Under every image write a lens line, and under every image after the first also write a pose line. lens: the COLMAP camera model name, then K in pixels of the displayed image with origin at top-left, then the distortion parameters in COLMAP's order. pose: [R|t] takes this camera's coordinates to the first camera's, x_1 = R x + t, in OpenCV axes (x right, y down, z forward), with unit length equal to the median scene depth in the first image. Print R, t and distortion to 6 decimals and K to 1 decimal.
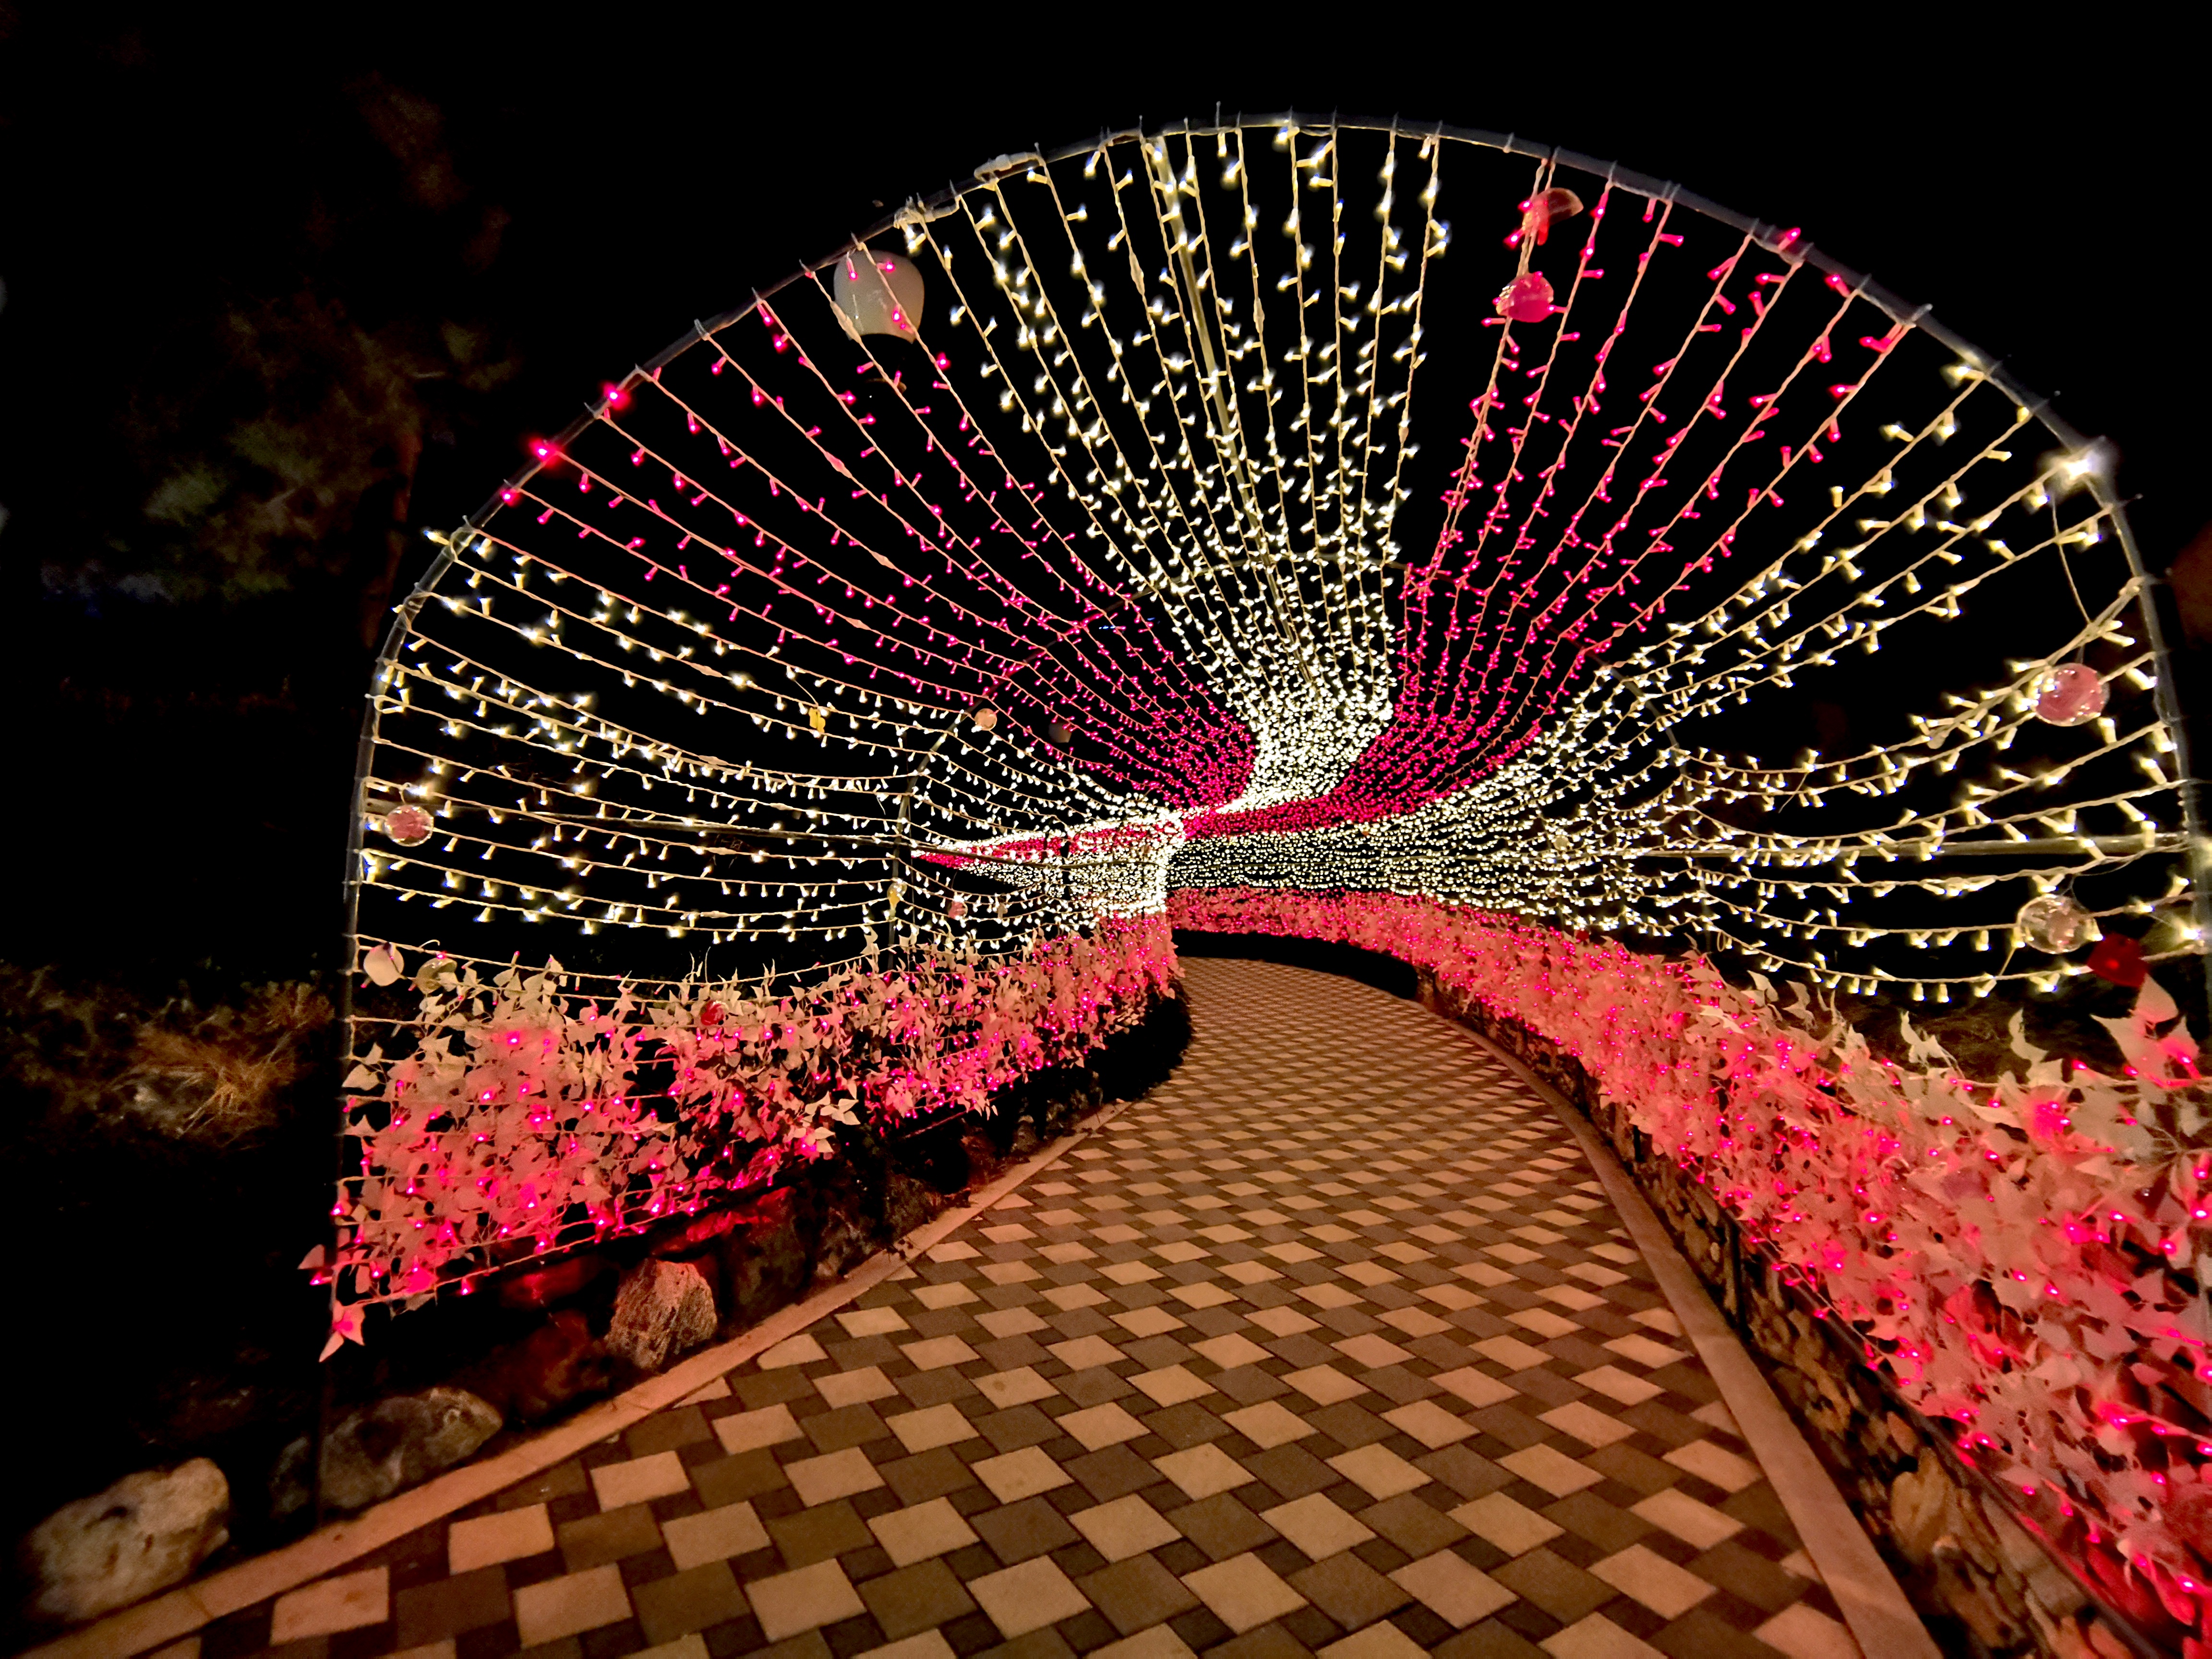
lens RADIAL K [[1088.7, 0, 1090.4], [0, 1088.7, 807.7], [0, 0, 1]] dist [0.024269, -0.026042]
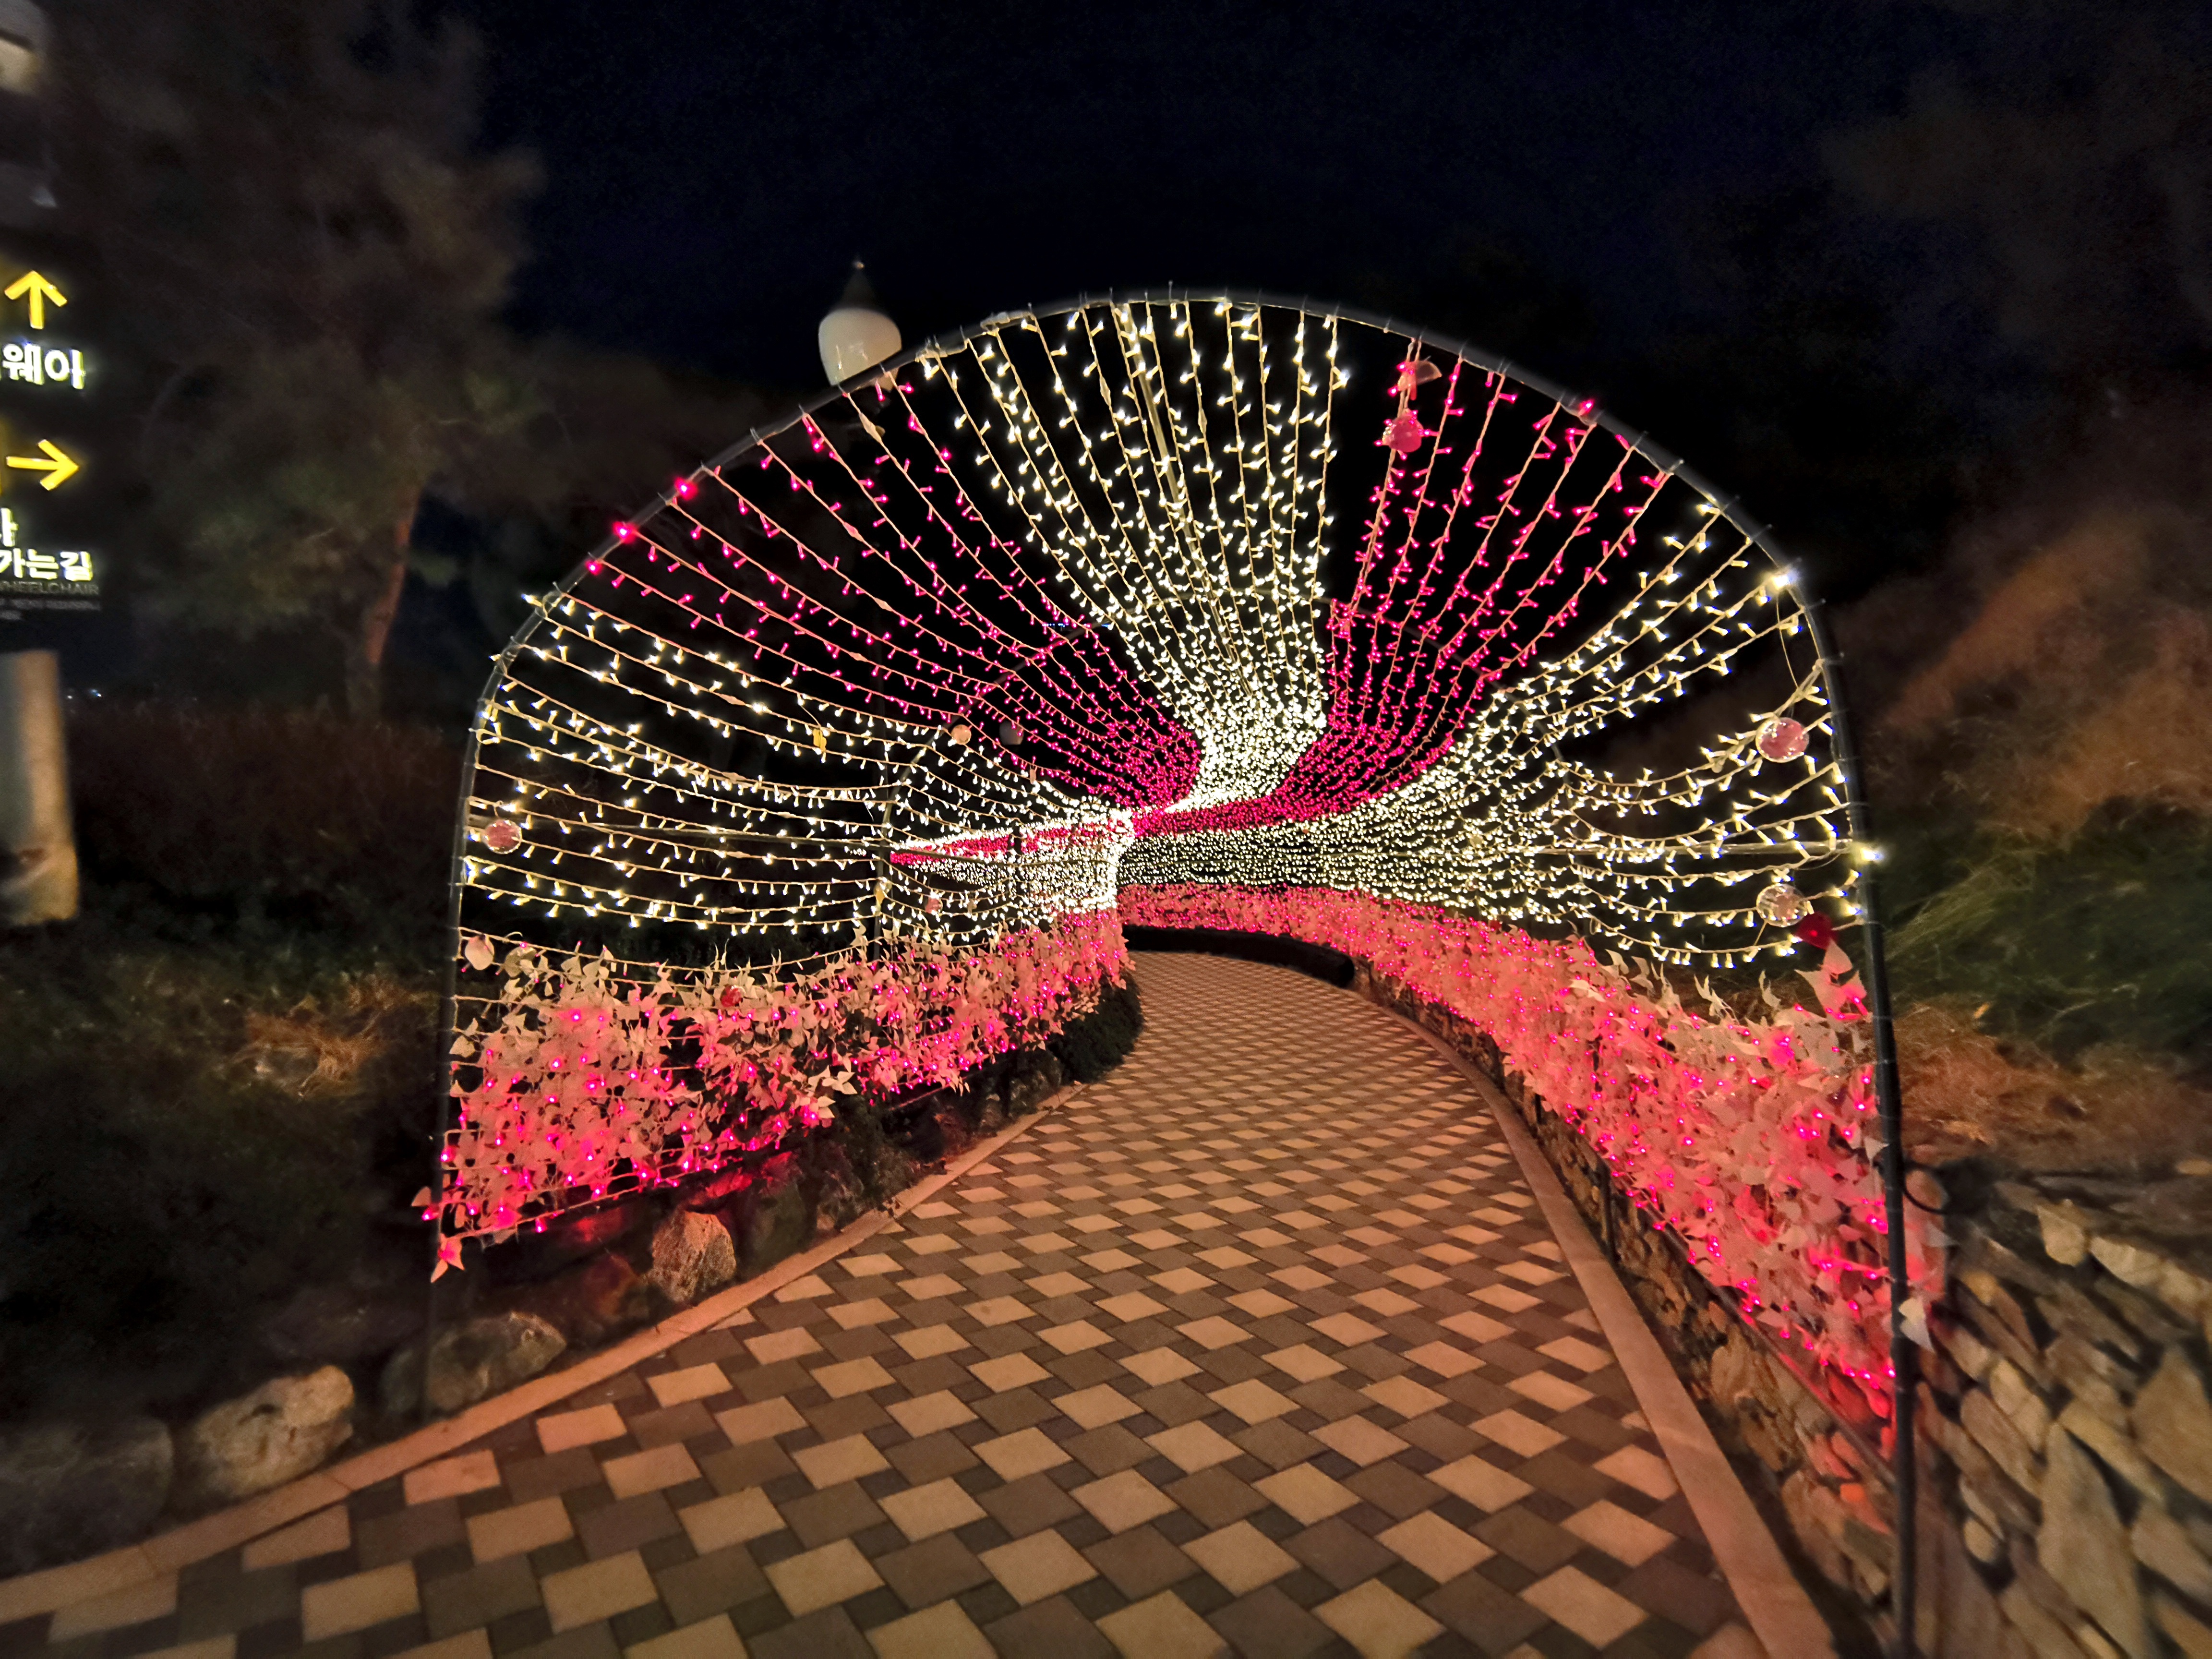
lens RADIAL K [[1088.7, 0, 1090.4], [0, 1088.7, 807.7], [0, 0, 1]] dist [0.024269, -0.026042]
pose [[0.998801, -0.003821, 0.048801, -0.028268], [0.003712, 0.999990, 0.002319, -0.012612], [-0.048809, -0.002135, 0.998806, -0.186961]]
